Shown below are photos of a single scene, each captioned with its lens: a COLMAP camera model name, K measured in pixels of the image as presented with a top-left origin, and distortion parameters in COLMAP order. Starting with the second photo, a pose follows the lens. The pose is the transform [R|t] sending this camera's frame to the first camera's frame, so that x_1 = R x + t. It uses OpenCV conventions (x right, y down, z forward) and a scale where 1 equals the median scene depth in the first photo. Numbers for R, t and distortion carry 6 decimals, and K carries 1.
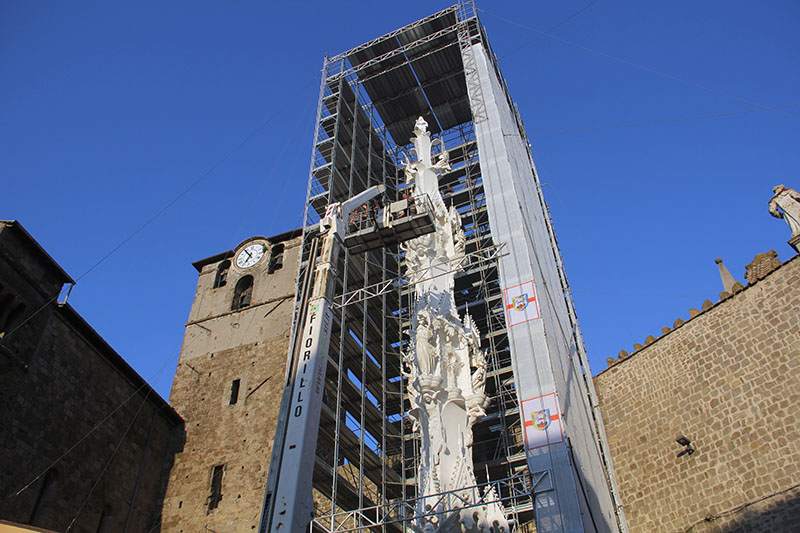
lens RADIAL K [[651.7, 0, 400.0], [0, 651.7, 266.5], [0, 0, 1]] dist [-0.189512, 0.147337]
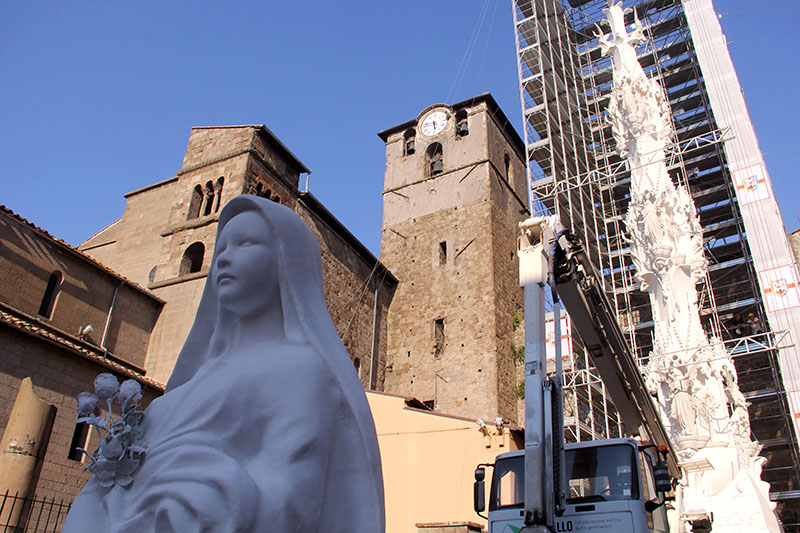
lens RADIAL K [[656.0, 0, 400.0], [0, 656.0, 266.5], [0, 0, 1]] dist [-0.199372, 0.165279]
pose [[0.986110, -0.037219, -0.161871, -0.158568], [0.077679, 0.964764, 0.251388, -0.080858], [0.146811, -0.260471, 0.954255, -0.116830]]
